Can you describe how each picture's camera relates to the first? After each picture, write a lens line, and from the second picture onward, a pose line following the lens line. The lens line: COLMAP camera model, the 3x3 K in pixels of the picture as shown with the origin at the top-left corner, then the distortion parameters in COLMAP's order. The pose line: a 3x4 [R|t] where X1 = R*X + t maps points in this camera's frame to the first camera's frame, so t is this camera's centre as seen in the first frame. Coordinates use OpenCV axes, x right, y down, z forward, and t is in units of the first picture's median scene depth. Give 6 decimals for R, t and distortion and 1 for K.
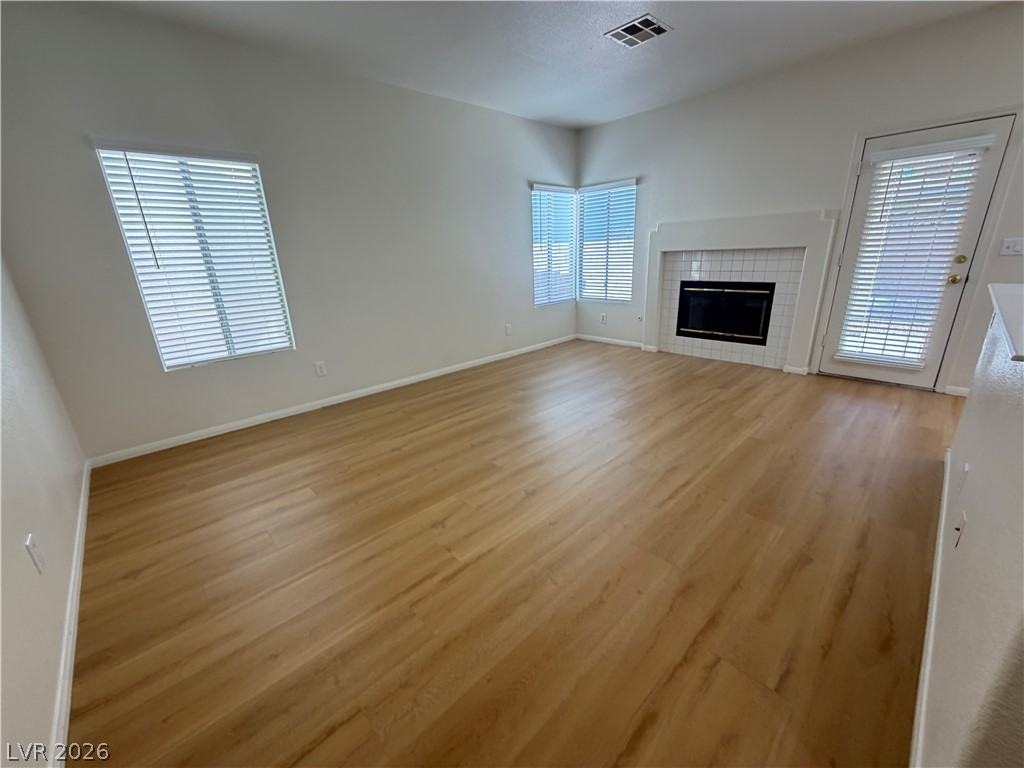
lens RADIAL K [[409.7, 0, 509.7], [0, 409.7, 385.6], [0, 0, 1]] dist [-0.000835, -0.000110]
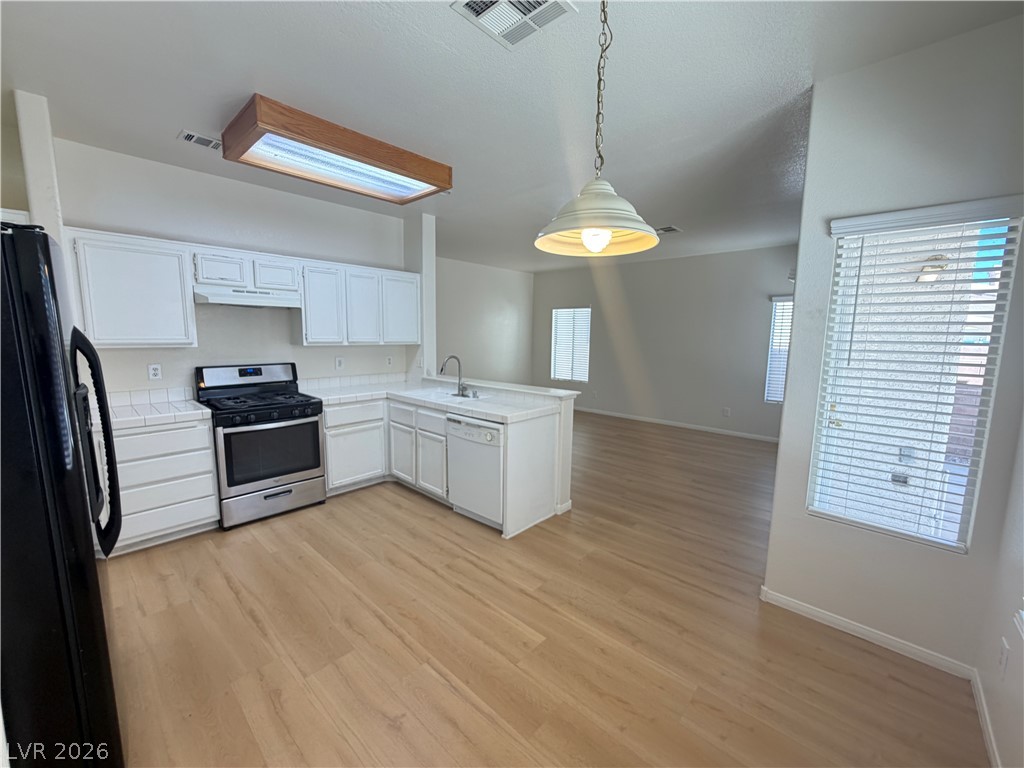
lens RADIAL K [[409.7, 0, 509.7], [0, 409.7, 385.6], [0, 0, 1]] dist [-0.000835, -0.000110]
pose [[0.064703, 0.168668, -0.983547, 1.524633], [-0.325940, 0.935128, 0.138923, -0.226017], [0.943174, 0.311588, 0.115481, 0.311071]]
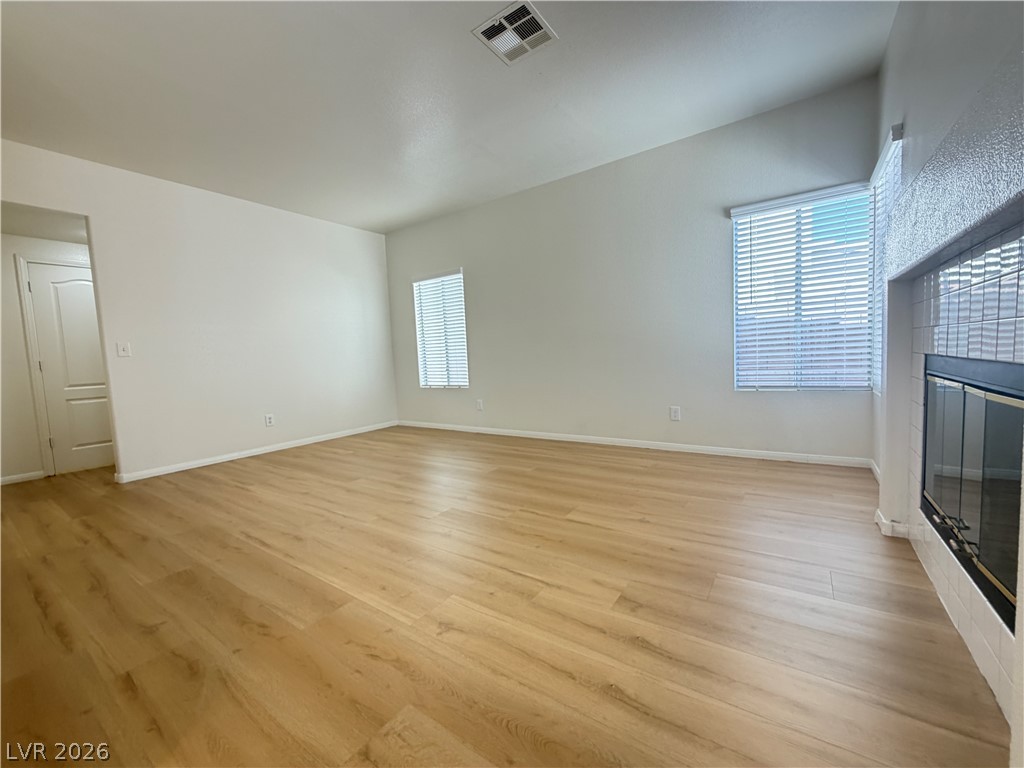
lens RADIAL K [[409.7, 0, 509.7], [0, 409.7, 385.6], [0, 0, 1]] dist [-0.000835, -0.000110]
pose [[0.202436, 0.106906, -0.973443, 0.862173], [-0.266425, 0.962542, 0.050304, -0.190512], [0.942357, 0.249167, 0.223336, 0.738211]]
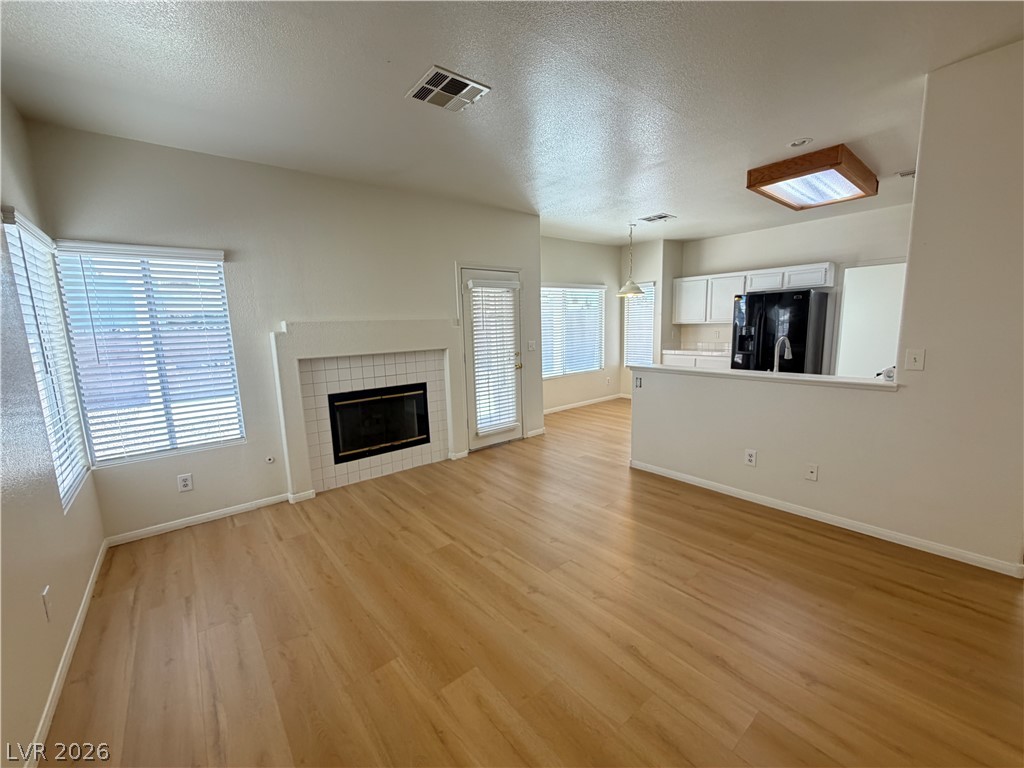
lens RADIAL K [[409.7, 0, 509.7], [0, 409.7, 385.6], [0, 0, 1]] dist [-0.000835, -0.000110]
pose [[0.075041, -0.110796, 0.991006, -0.384206], [0.335954, 0.938518, 0.079488, -0.272693], [-0.938884, 0.326968, 0.107650, 0.743570]]
